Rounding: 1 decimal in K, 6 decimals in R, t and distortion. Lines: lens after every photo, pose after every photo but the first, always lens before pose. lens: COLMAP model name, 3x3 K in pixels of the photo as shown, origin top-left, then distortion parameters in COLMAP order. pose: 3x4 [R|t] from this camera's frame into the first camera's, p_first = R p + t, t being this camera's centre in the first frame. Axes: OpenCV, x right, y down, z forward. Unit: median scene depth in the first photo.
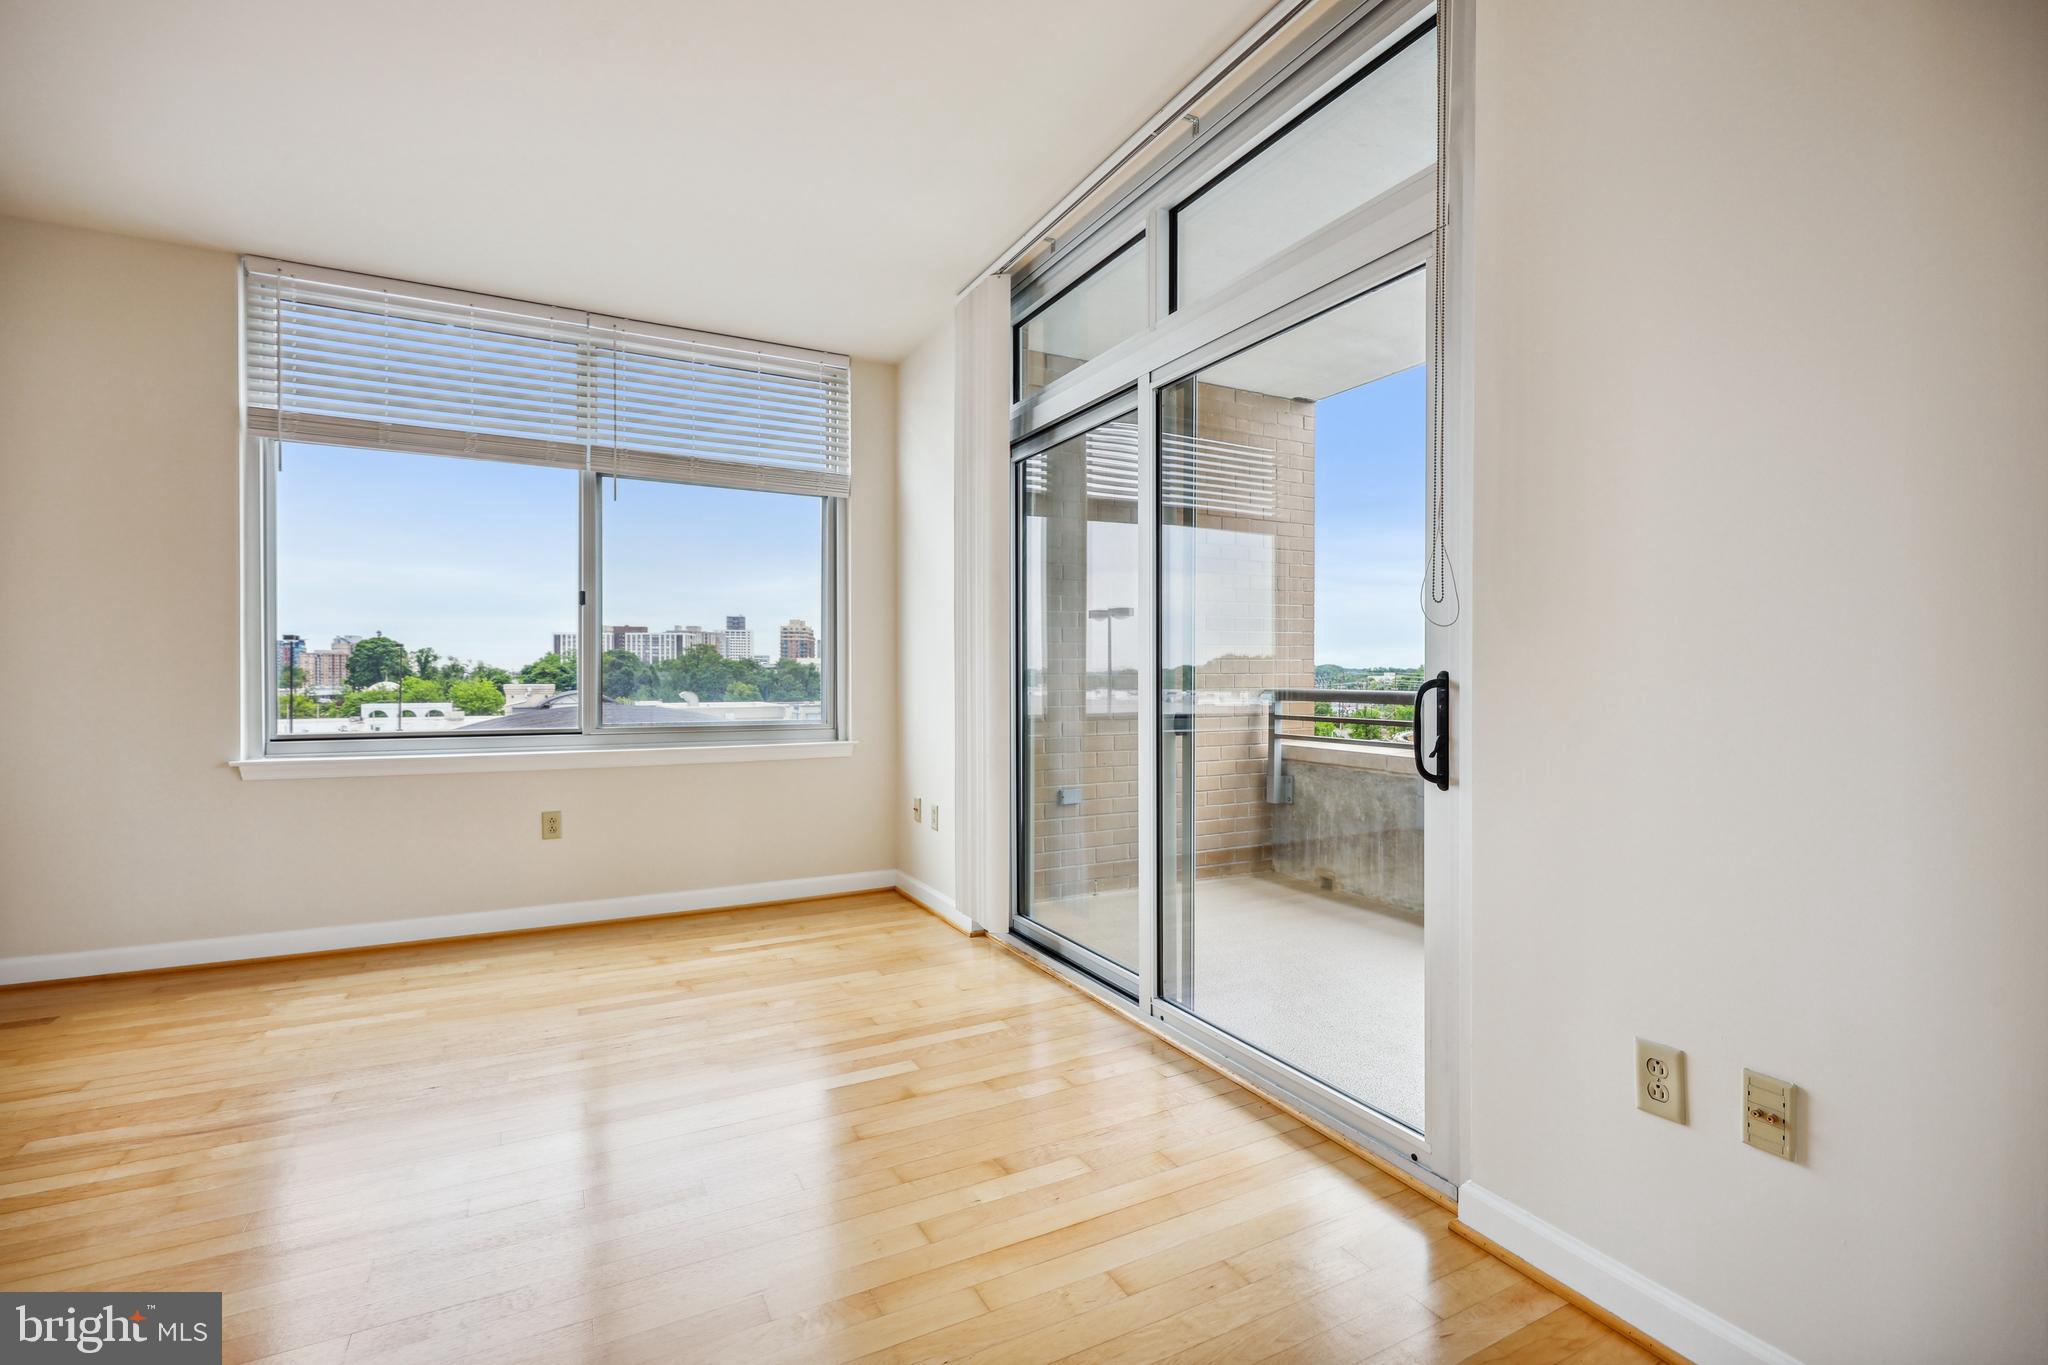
lens RADIAL K [[931.8, 0, 1037.2], [0, 931.8, 681.1], [0, 0, 1]] dist [0.001439, -0.000658]
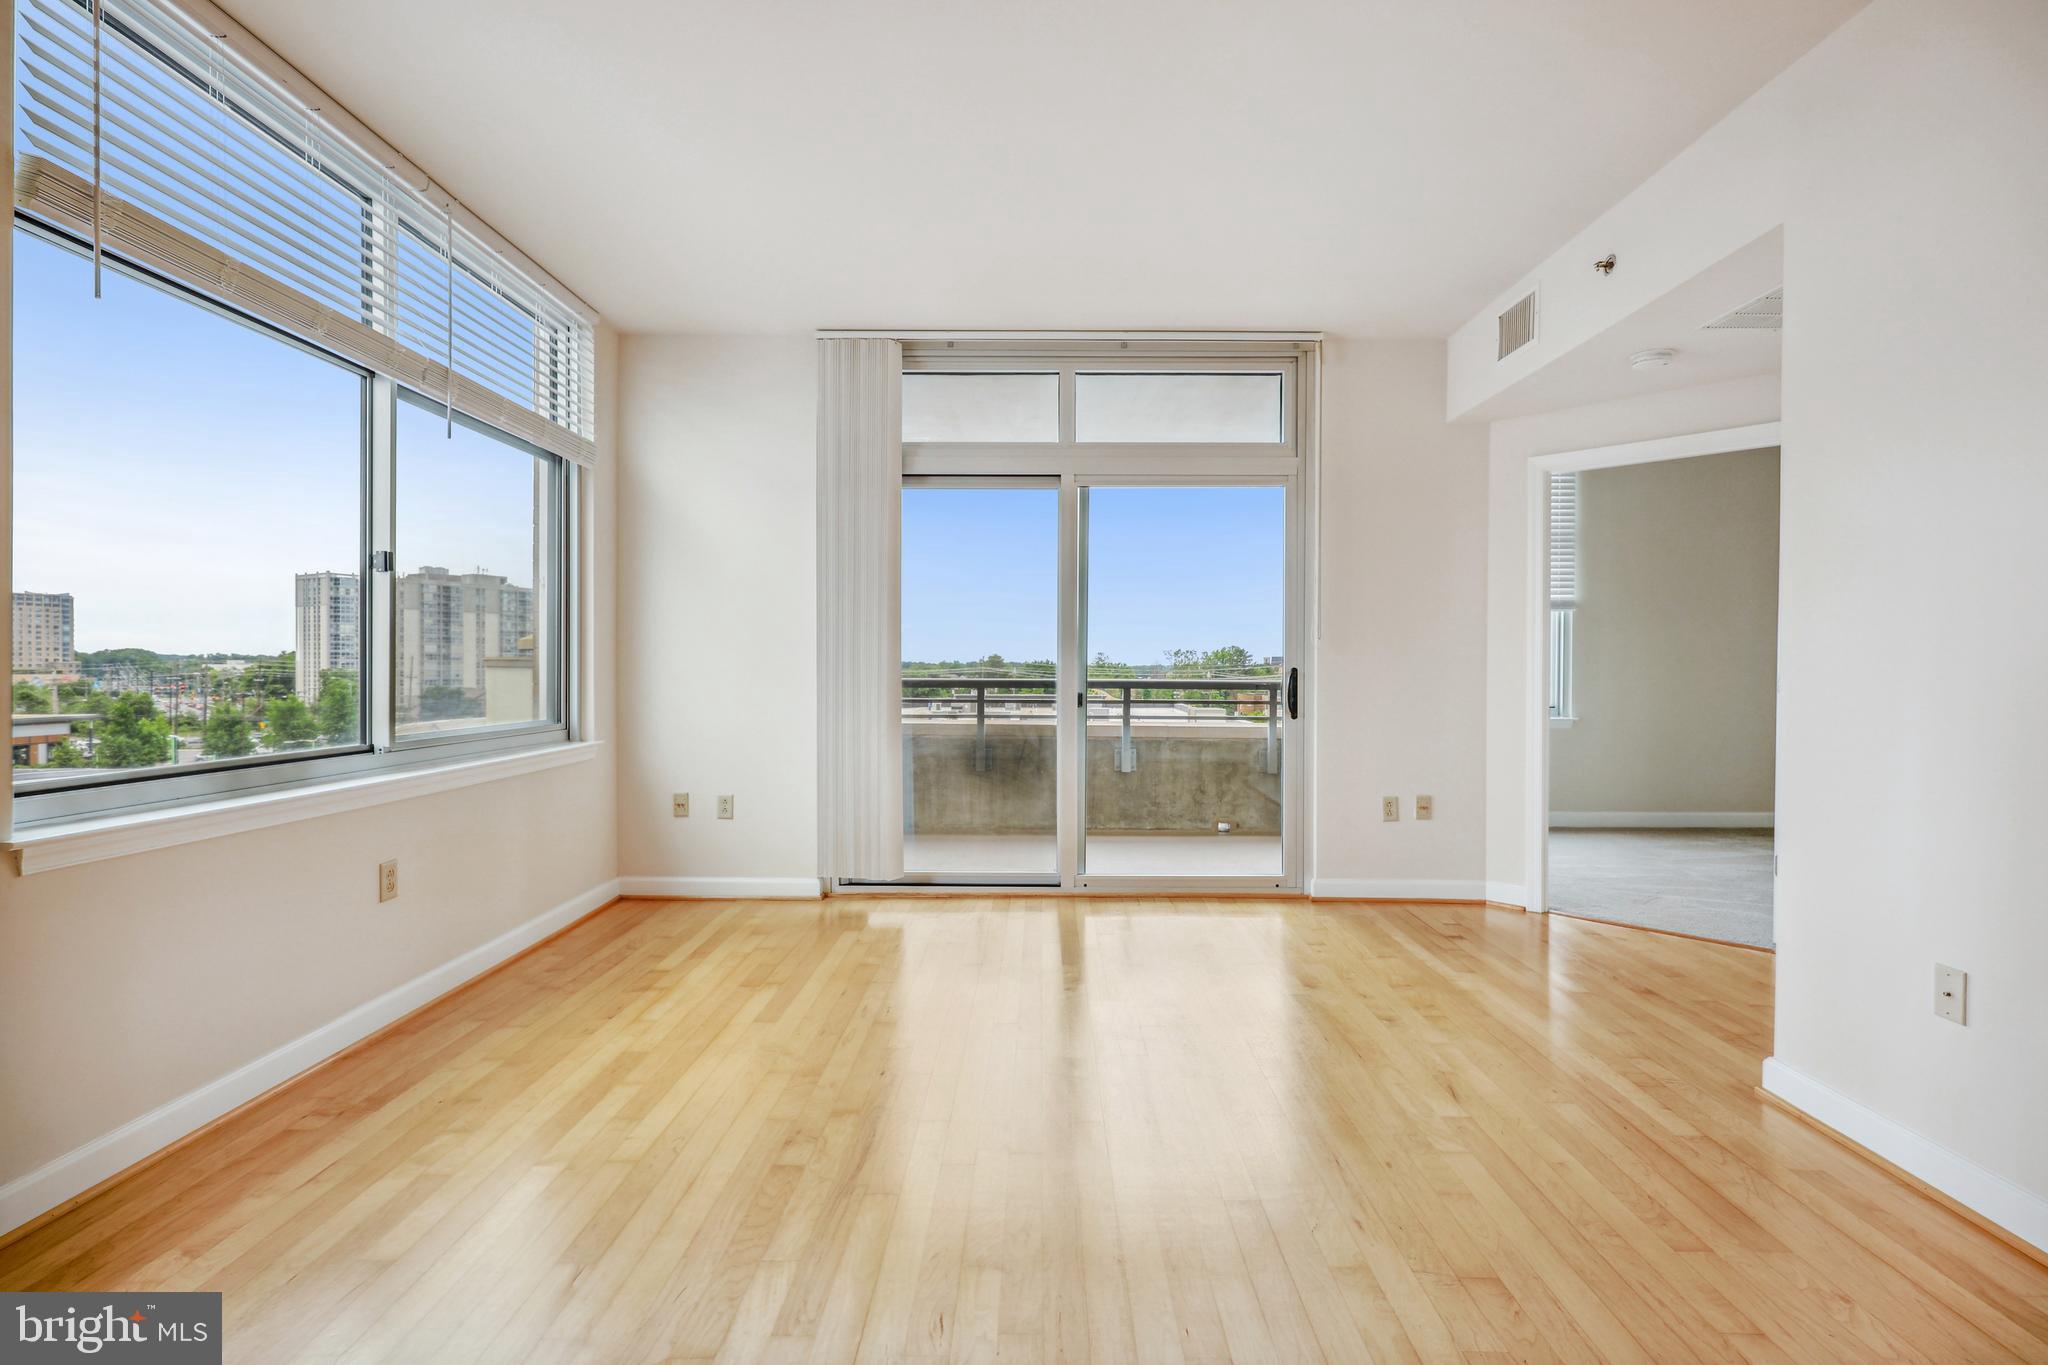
lens RADIAL K [[931.8, 0, 1037.1], [0, 931.8, 668.7], [0, 0, 1]] dist [0.001439, -0.000658]
pose [[0.468962, -0.001573, 0.883217, -0.954554], [0.003182, 0.999995, 0.000091, -0.005571], [-0.883212, 0.002767, 0.468965, 0.239419]]
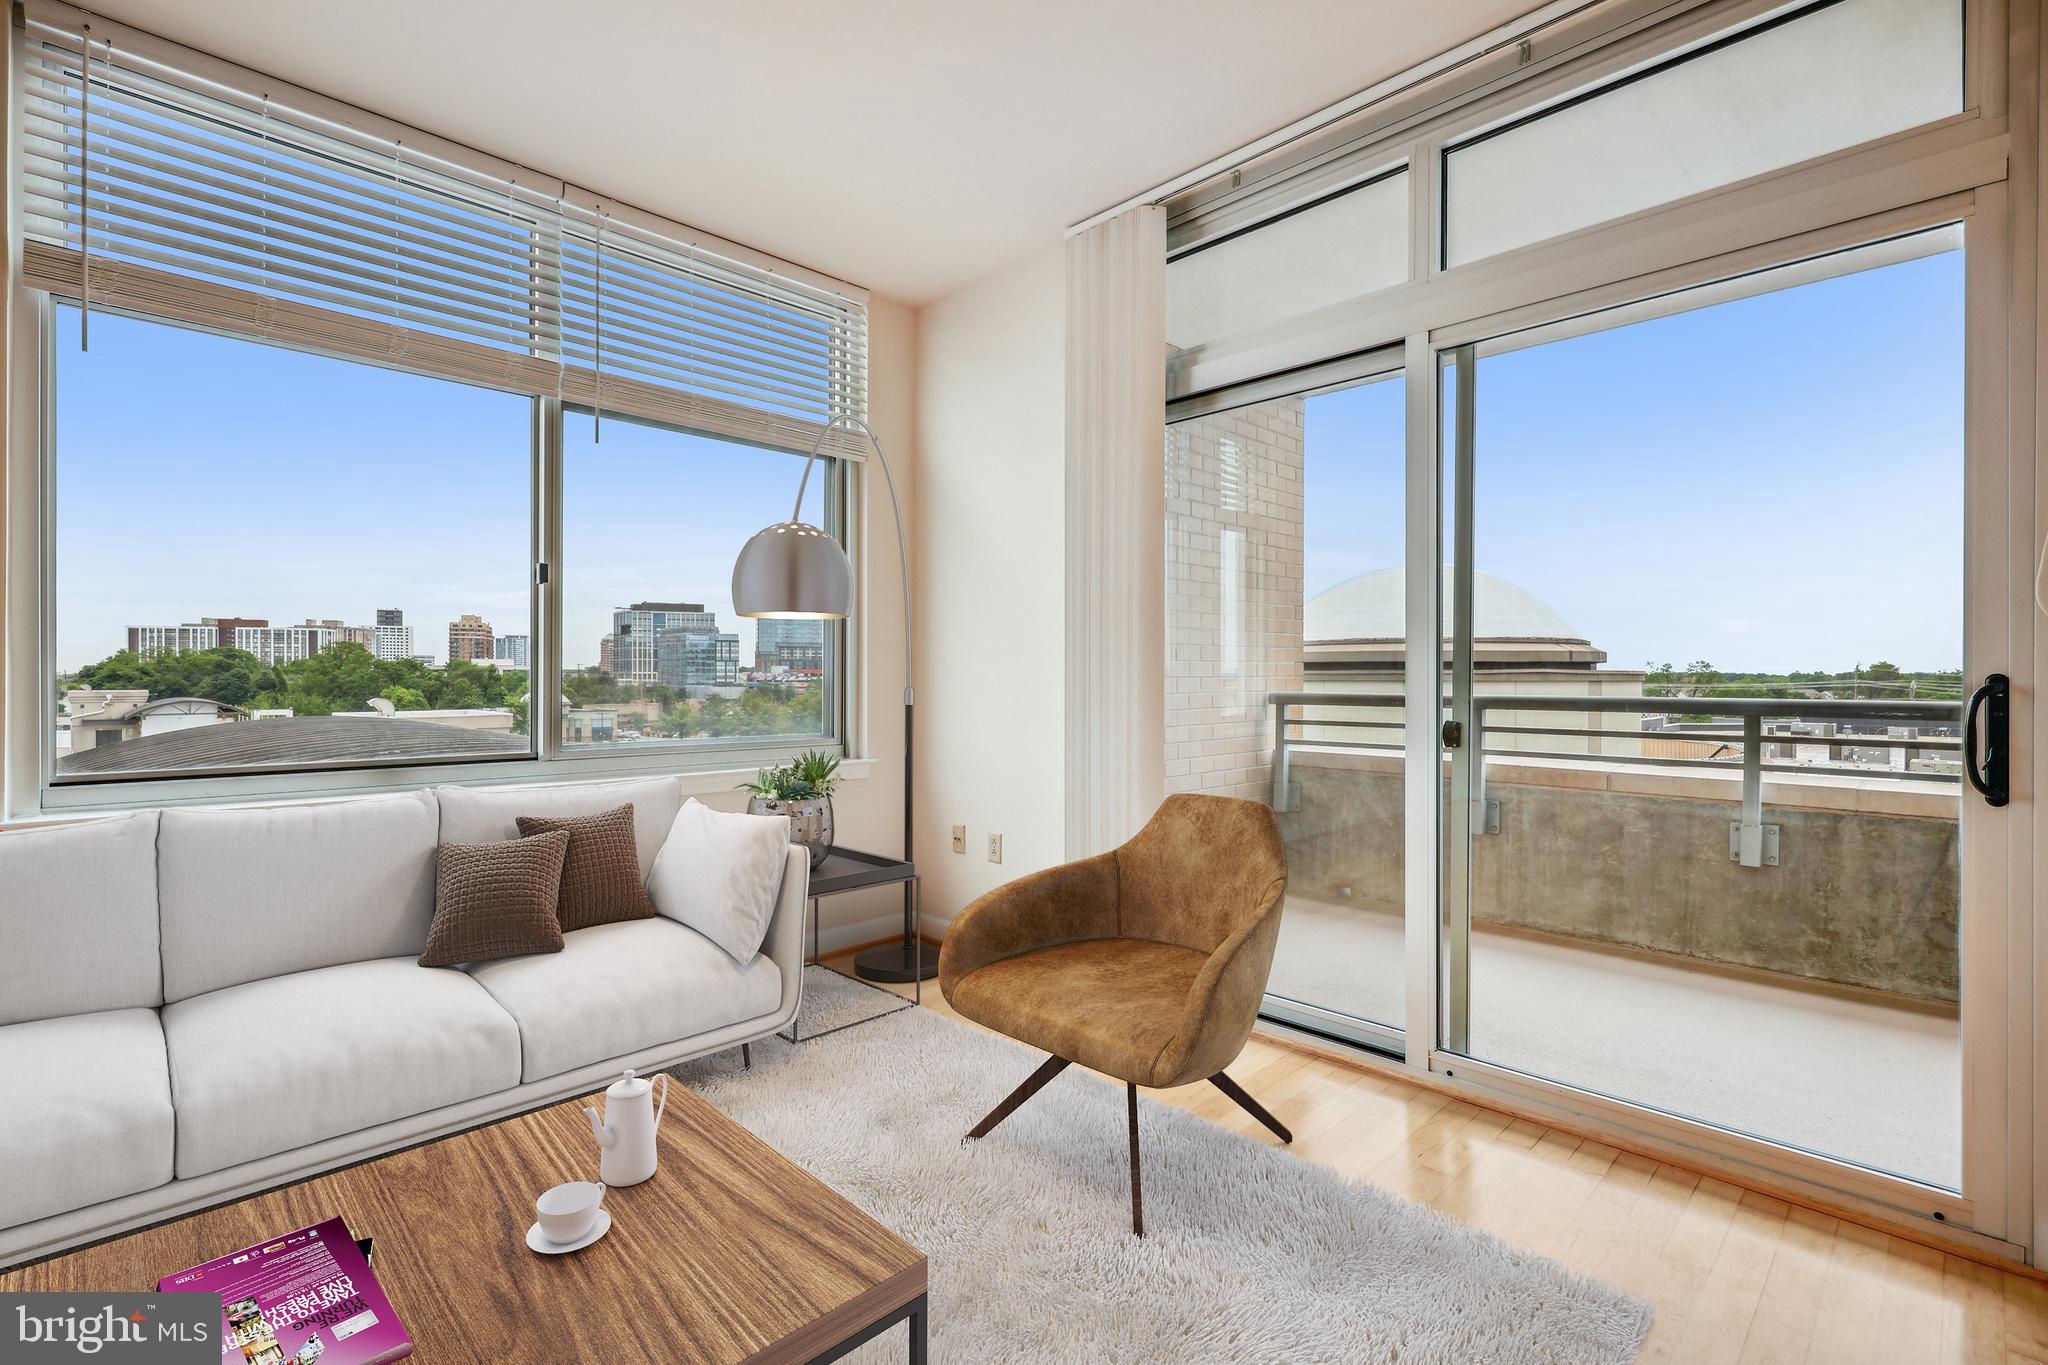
lens RADIAL K [[931.8, 0, 1041.3], [0, 931.8, 673.5], [0, 0, 1]] dist [0.001439, -0.000658]
pose [[0.956188, 0.001203, 0.292750, -0.353420], [0.002140, 0.999936, -0.011097, -0.001297], [-0.292744, 0.011238, 0.956125, 0.202752]]
